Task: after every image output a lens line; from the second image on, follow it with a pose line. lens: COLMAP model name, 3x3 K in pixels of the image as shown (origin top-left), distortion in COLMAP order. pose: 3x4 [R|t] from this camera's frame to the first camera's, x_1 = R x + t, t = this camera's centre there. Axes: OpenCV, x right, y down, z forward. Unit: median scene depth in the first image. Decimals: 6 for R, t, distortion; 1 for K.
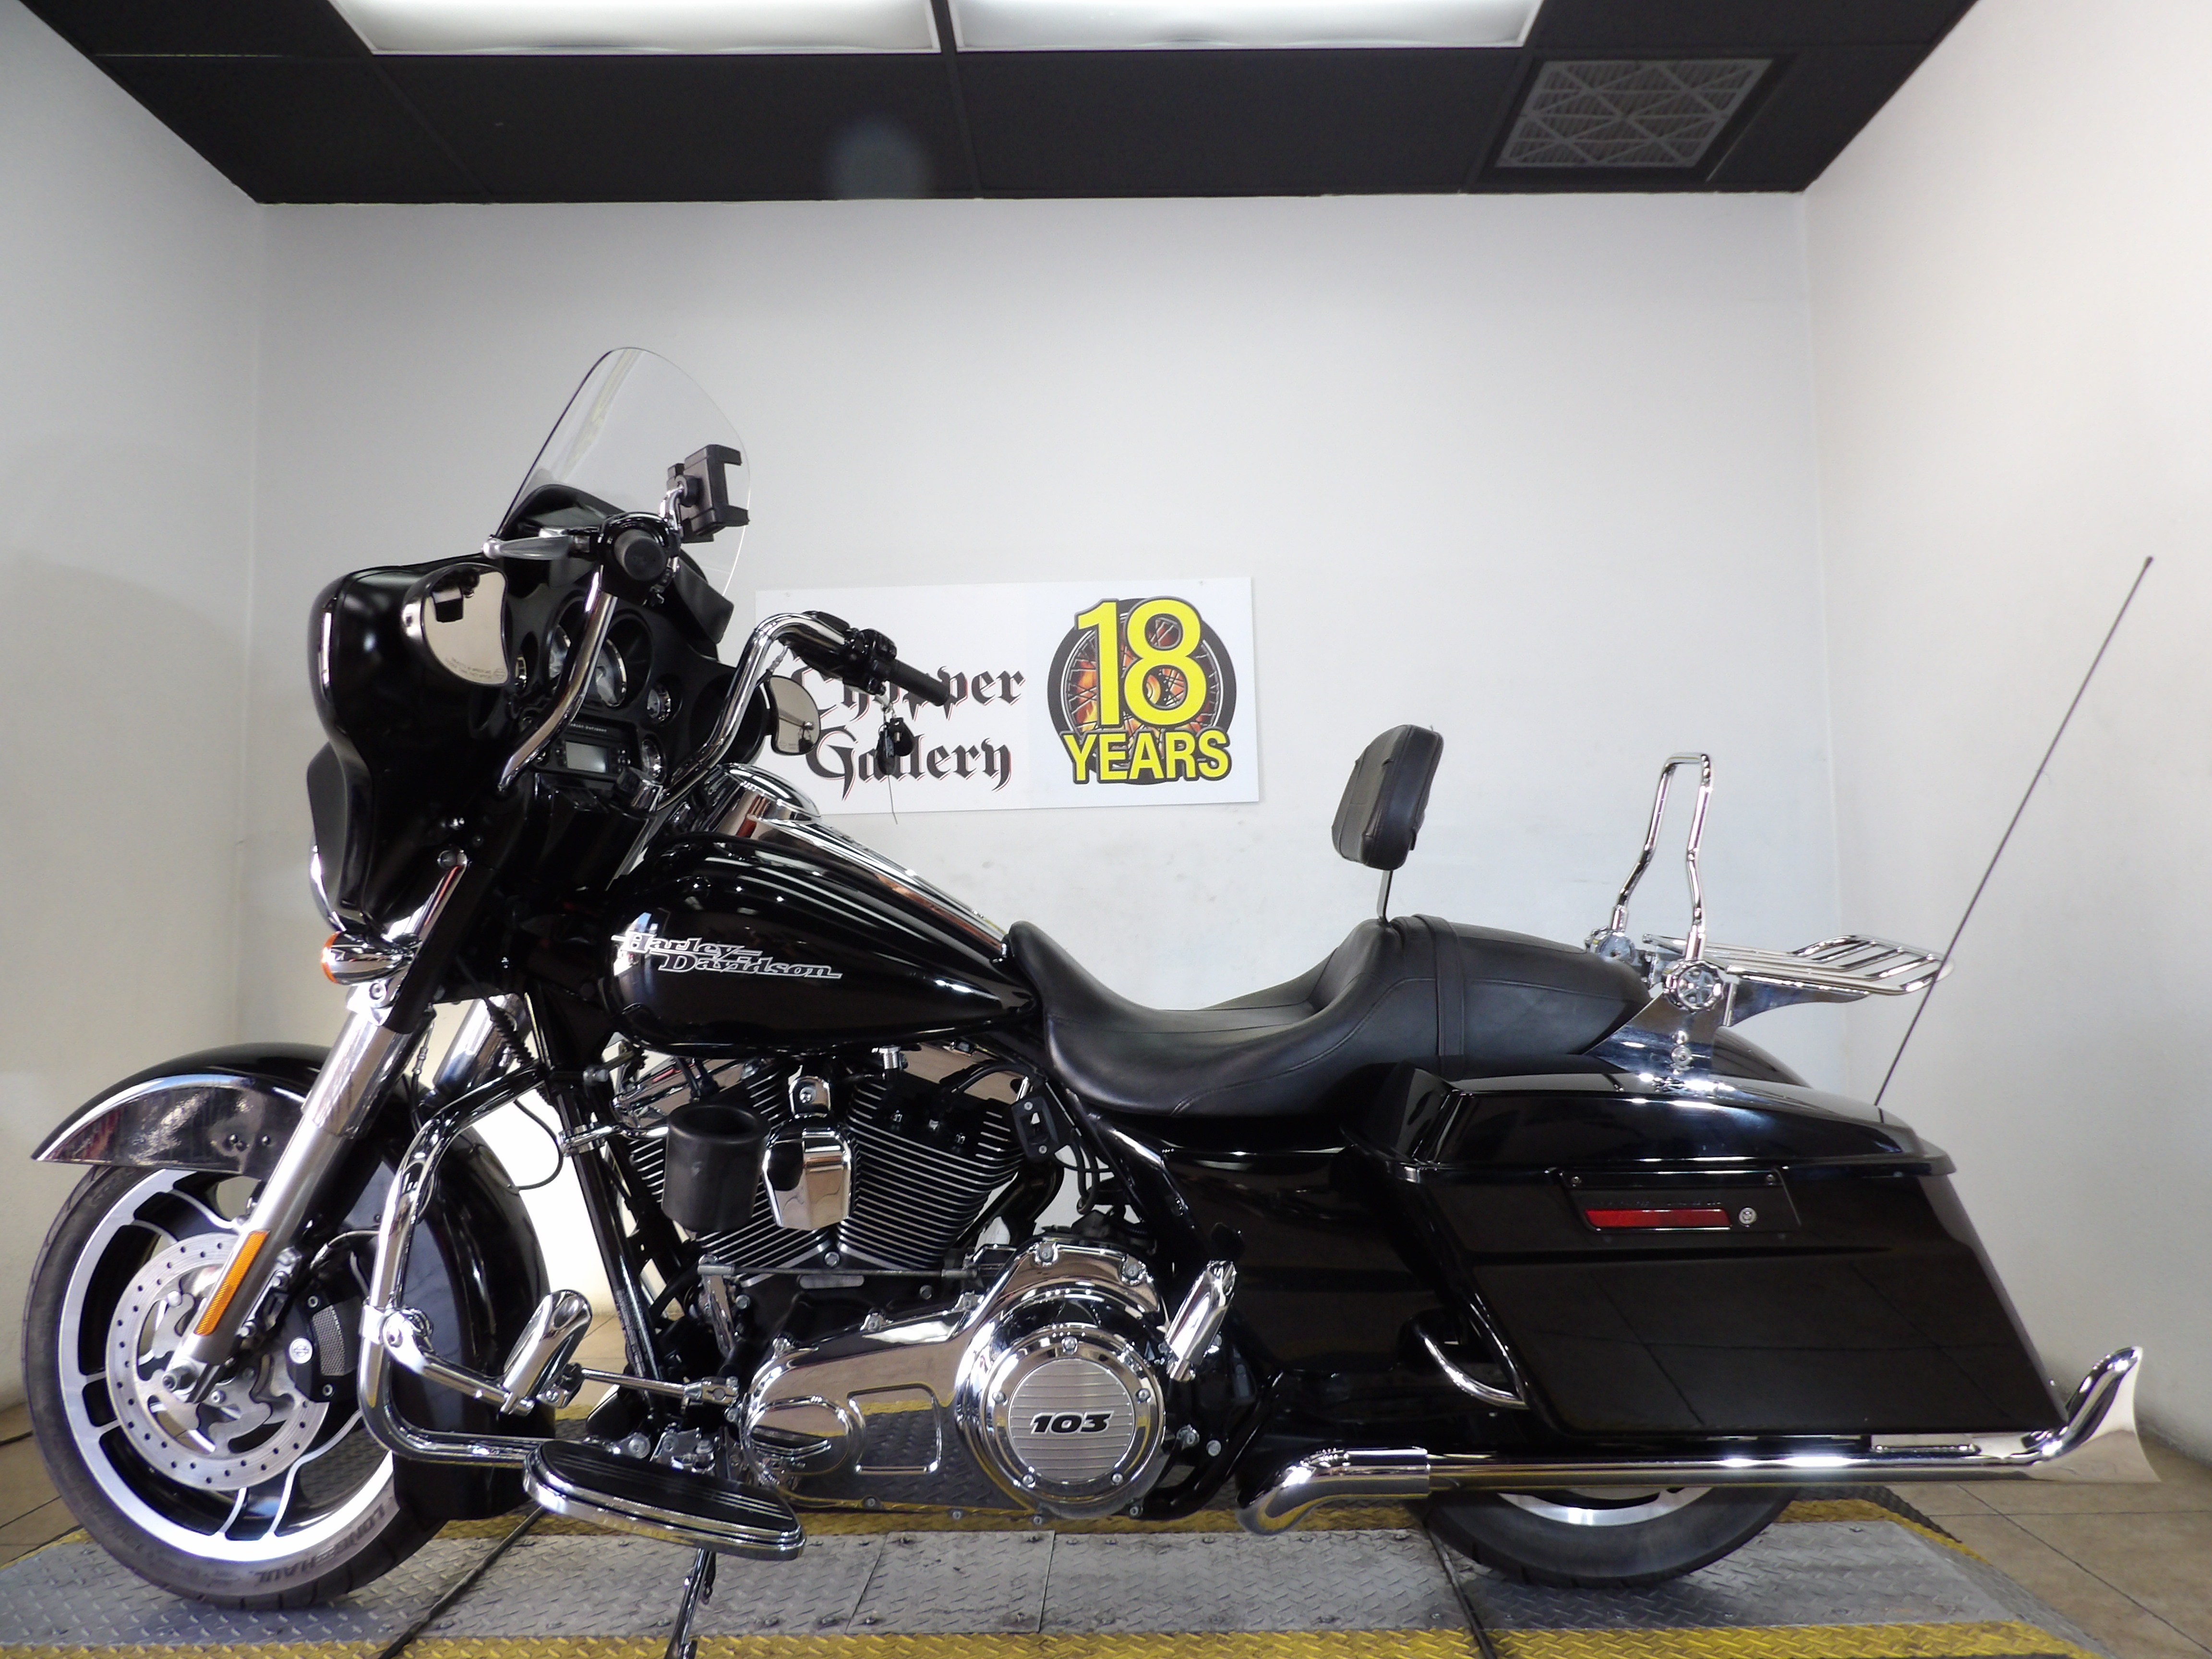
lens RADIAL K [[1577.8, 0, 1128.2], [0, 1577.8, 819.6], [0, 0, 1]] dist [-0.034336, 0.047254]
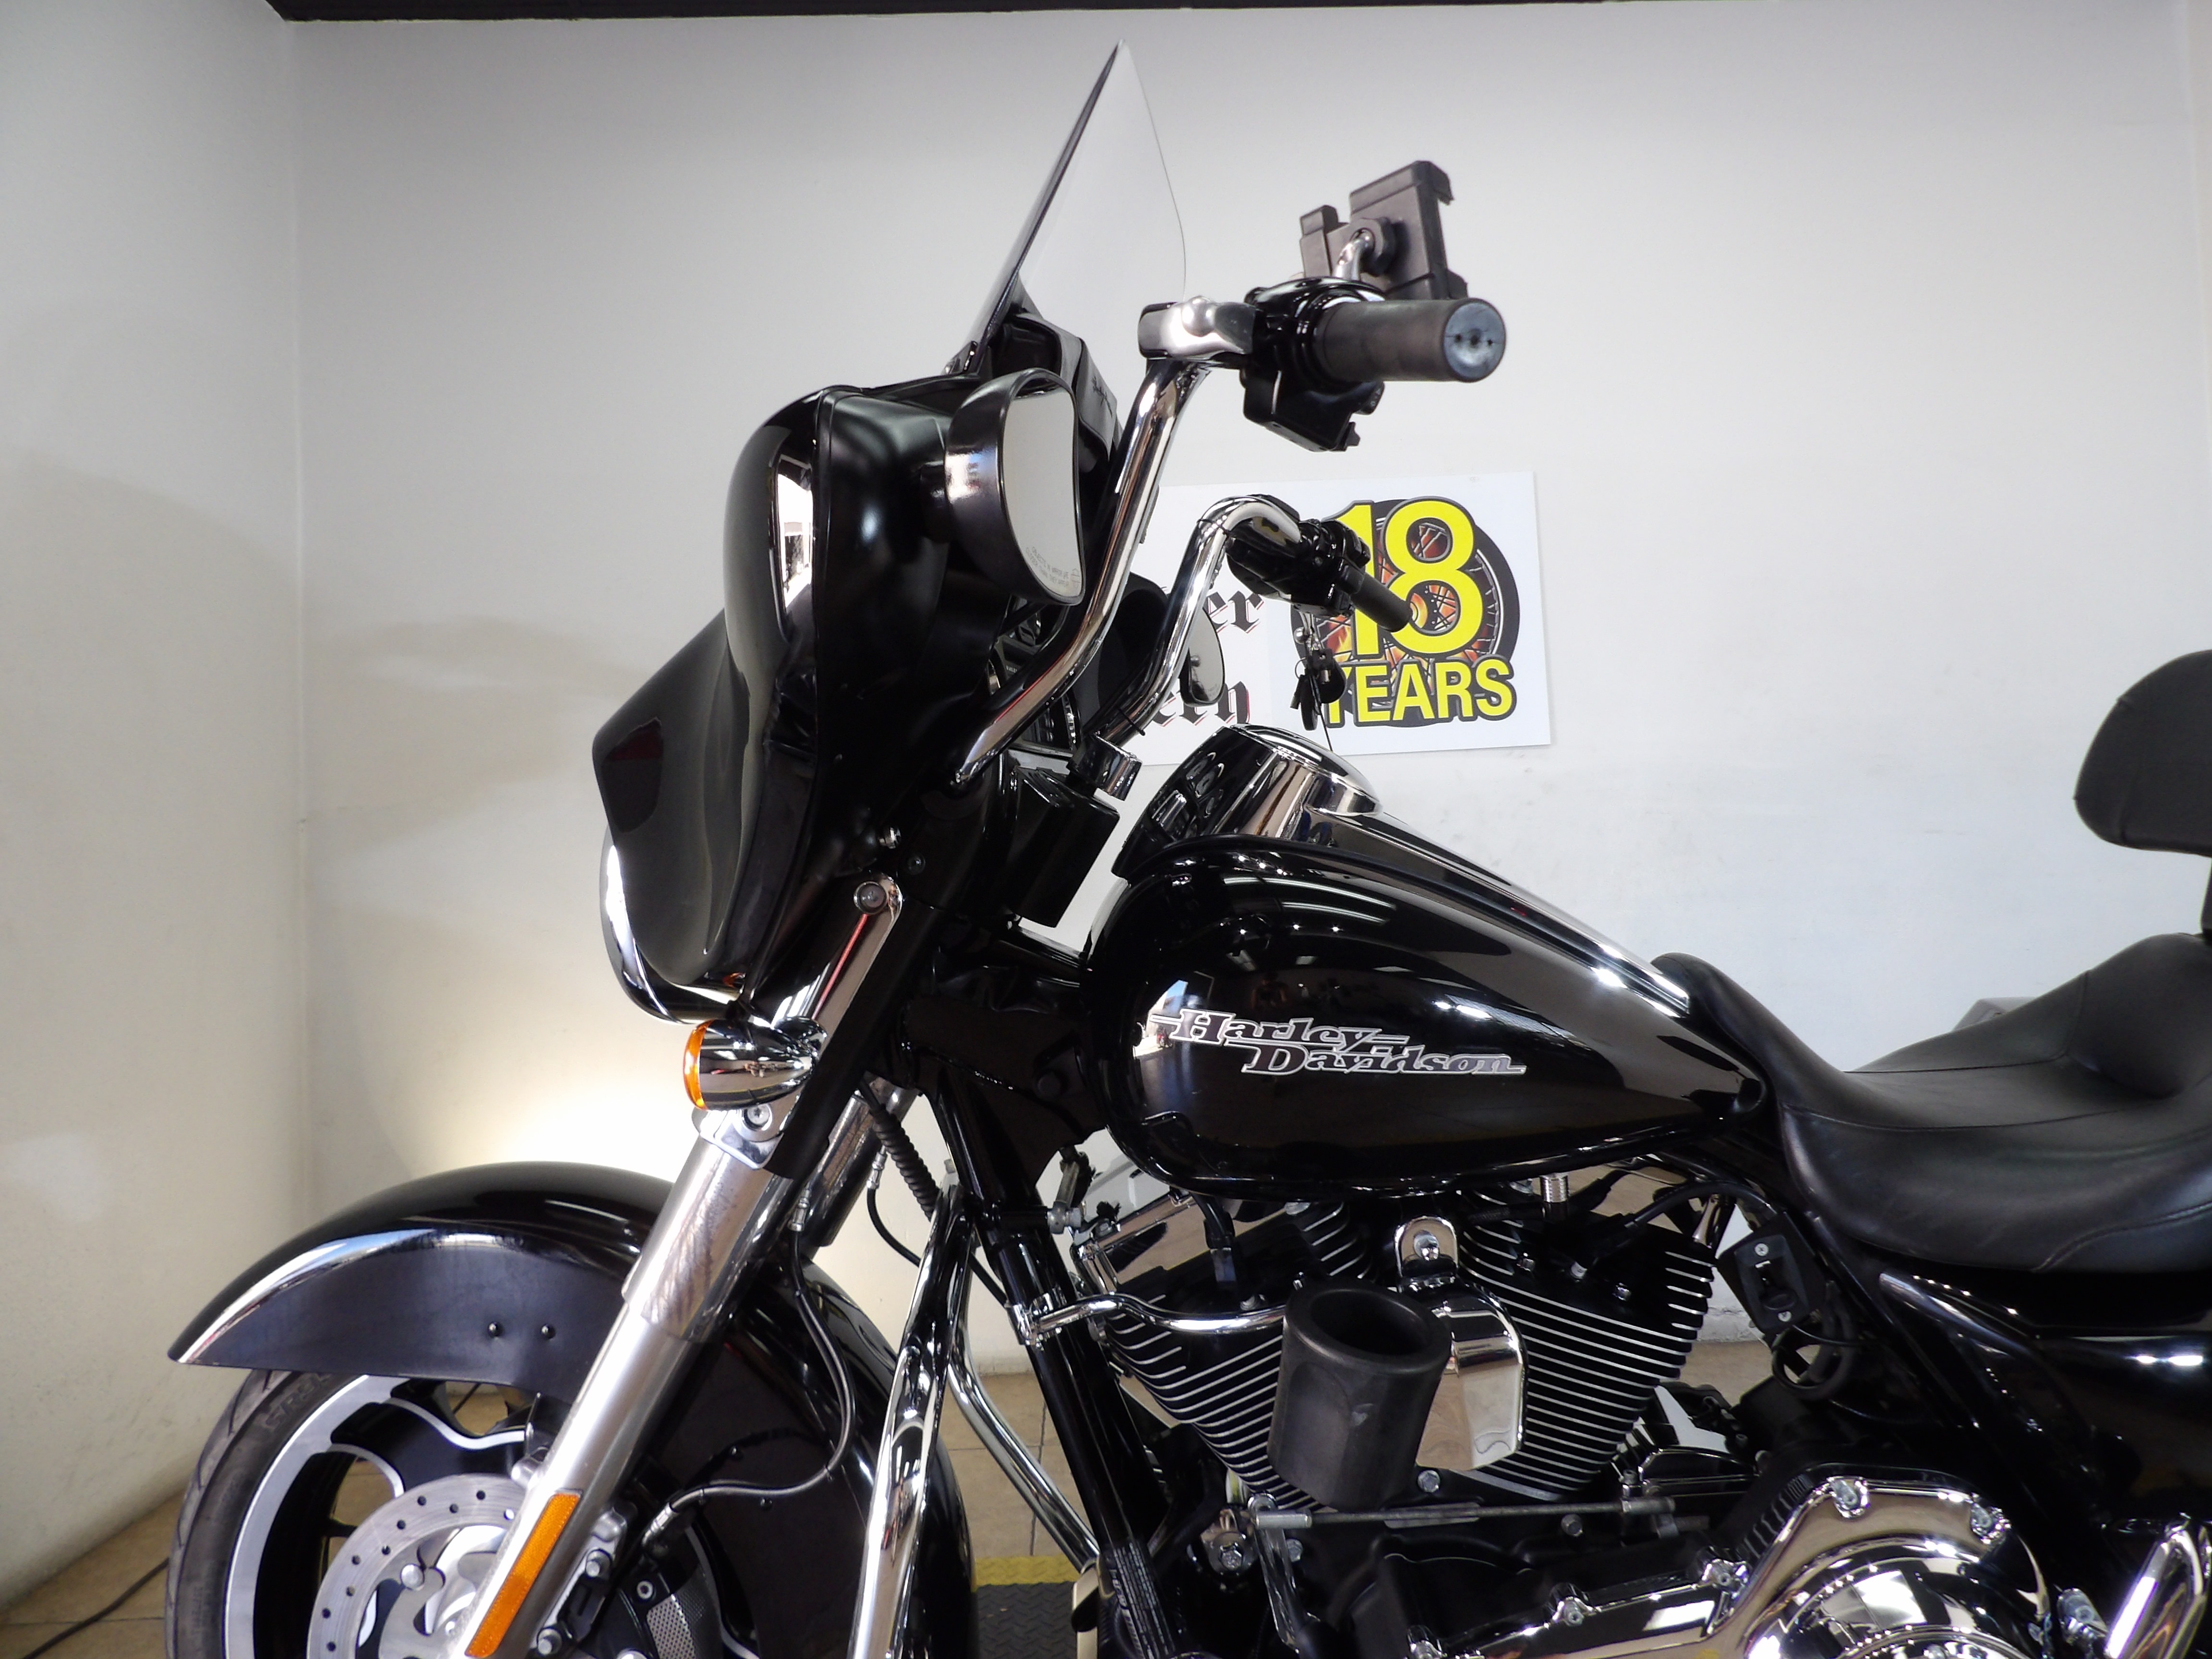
lens RADIAL K [[1577.8, 0, 1123.9], [0, 1577.8, 817.2], [0, 0, 1]] dist [-0.034336, 0.047254]
pose [[0.999464, -0.023500, 0.022777, -0.315033], [0.022525, 0.998857, 0.042155, -0.025709], [-0.023741, -0.041619, 0.998851, 0.353946]]
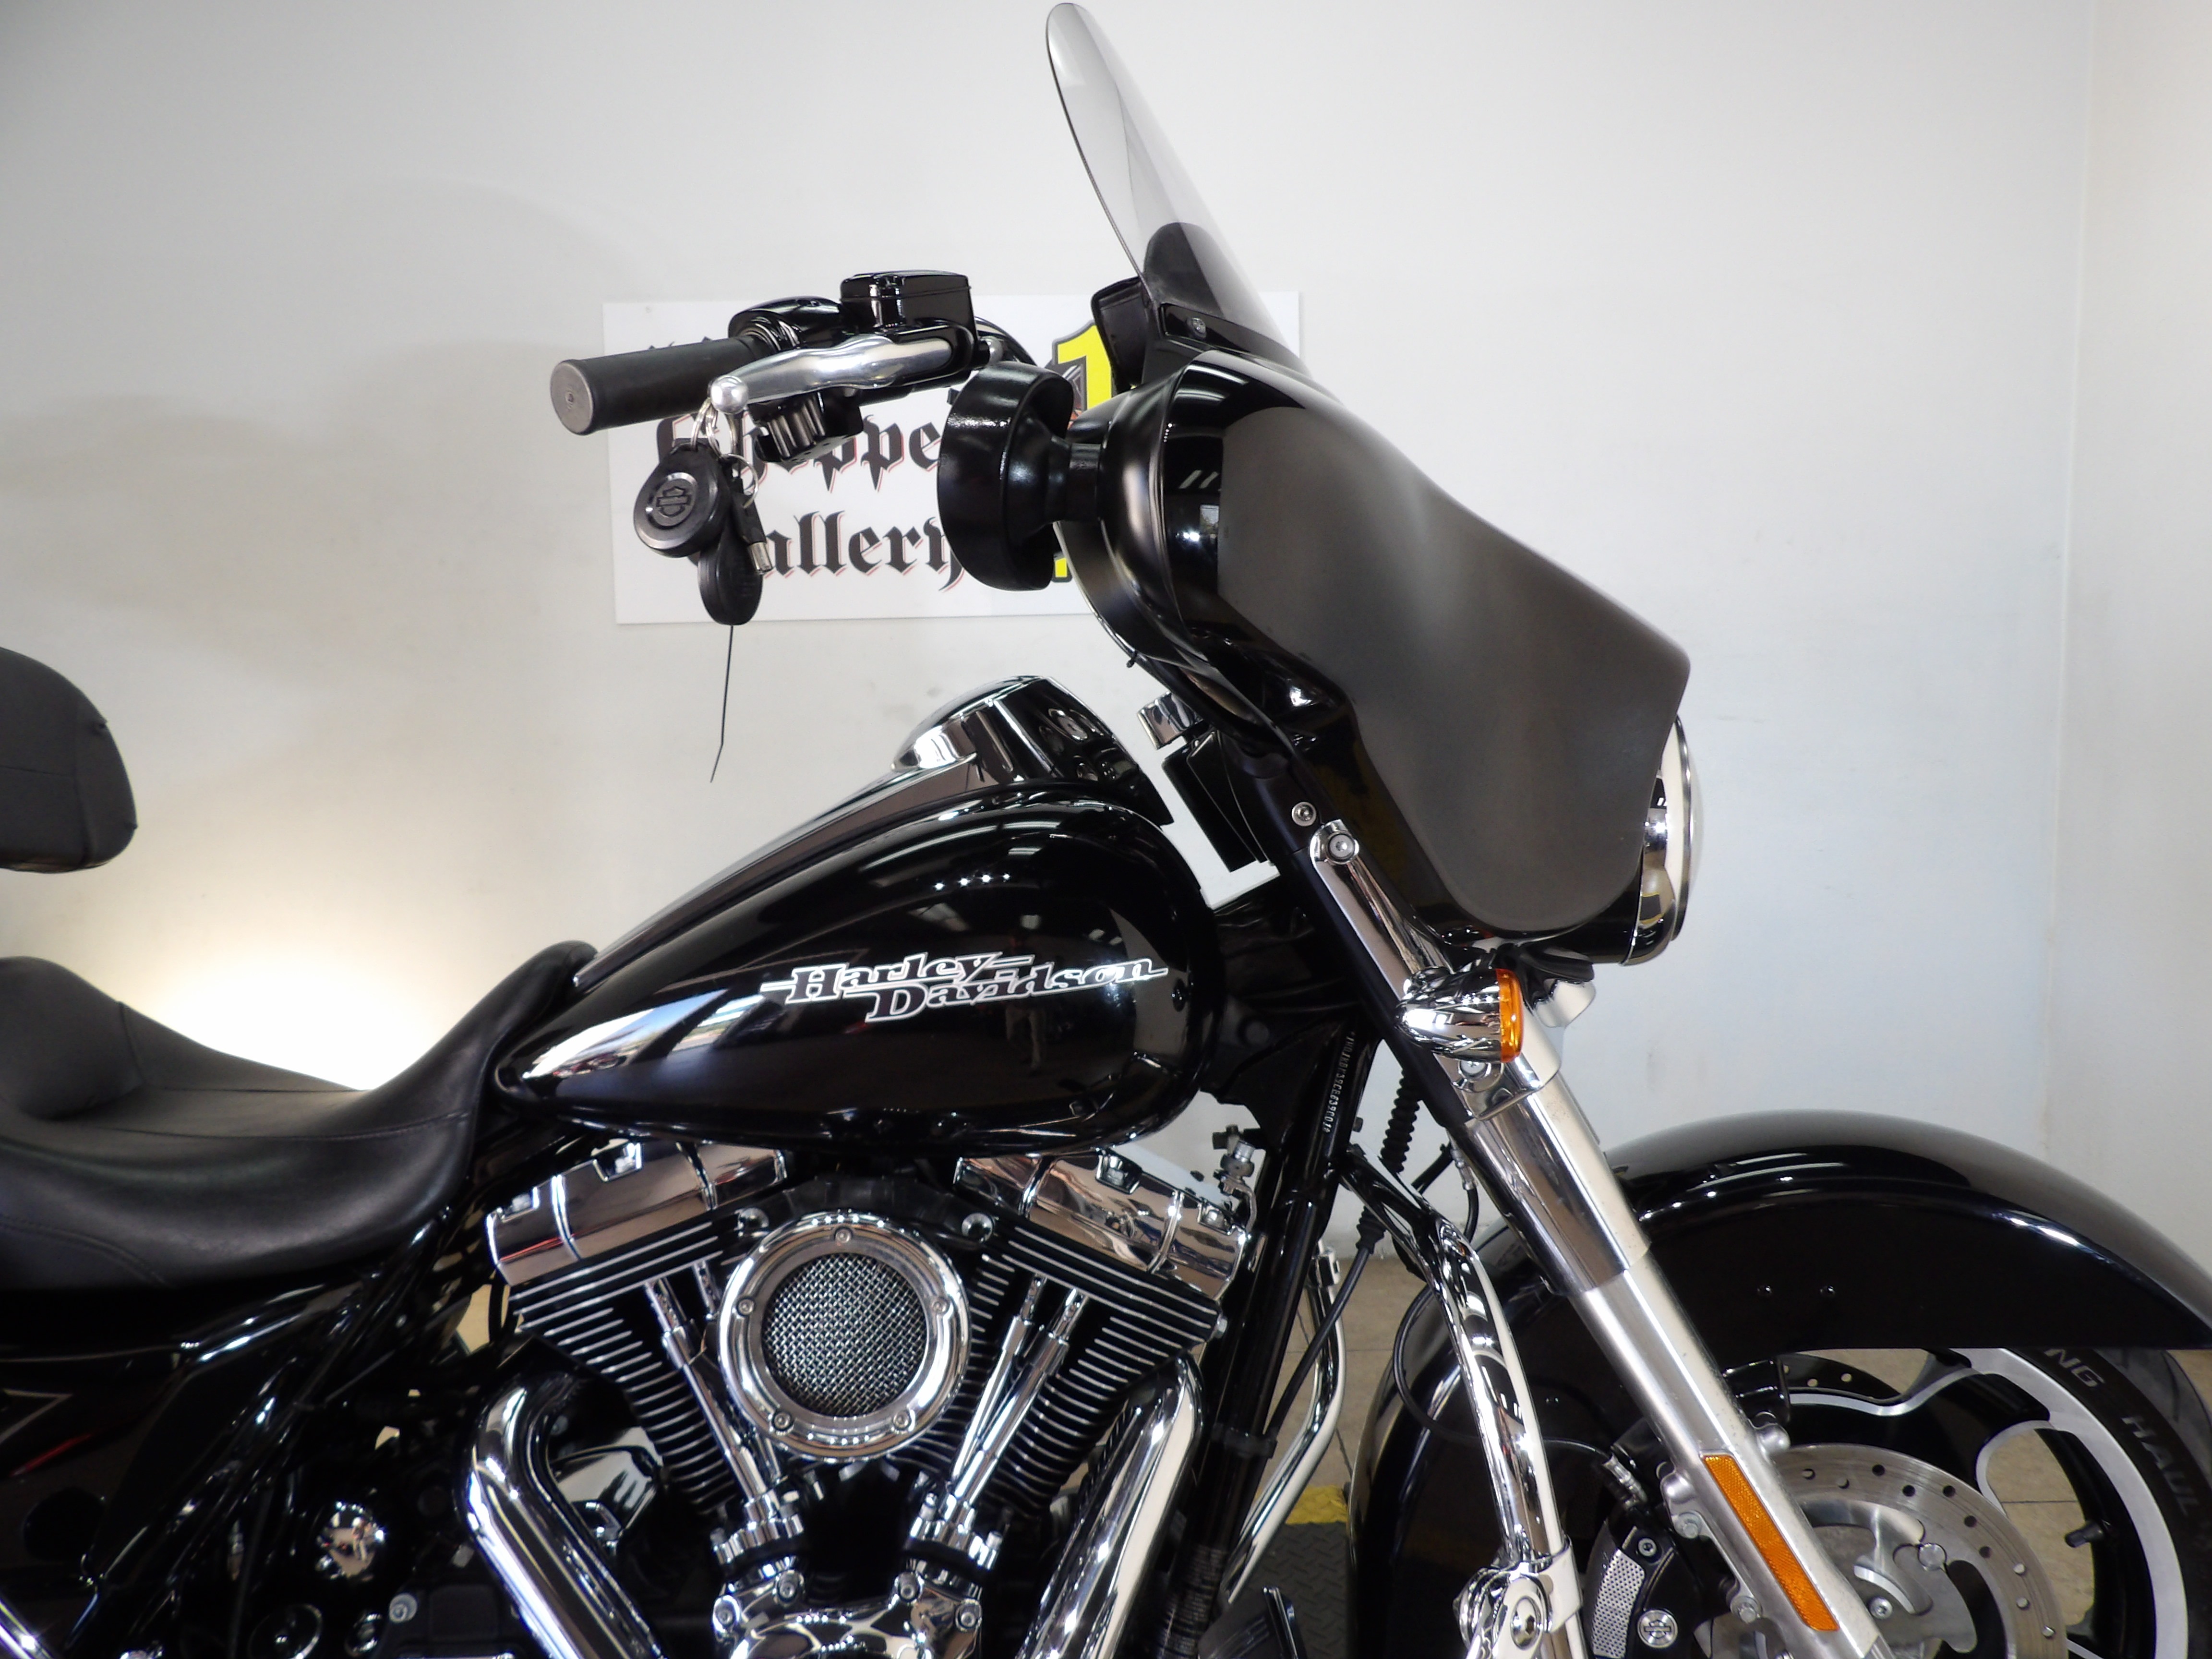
lens RADIAL K [[1577.8, 0, 1122.4], [0, 1577.8, 822.1], [0, 0, 1]] dist [-0.034336, 0.047254]
pose [[0.999456, 0.002293, 0.032899, -0.049988], [-0.007802, 0.985704, 0.168307, -0.071227], [-0.032043, -0.168472, 0.985185, 0.512609]]
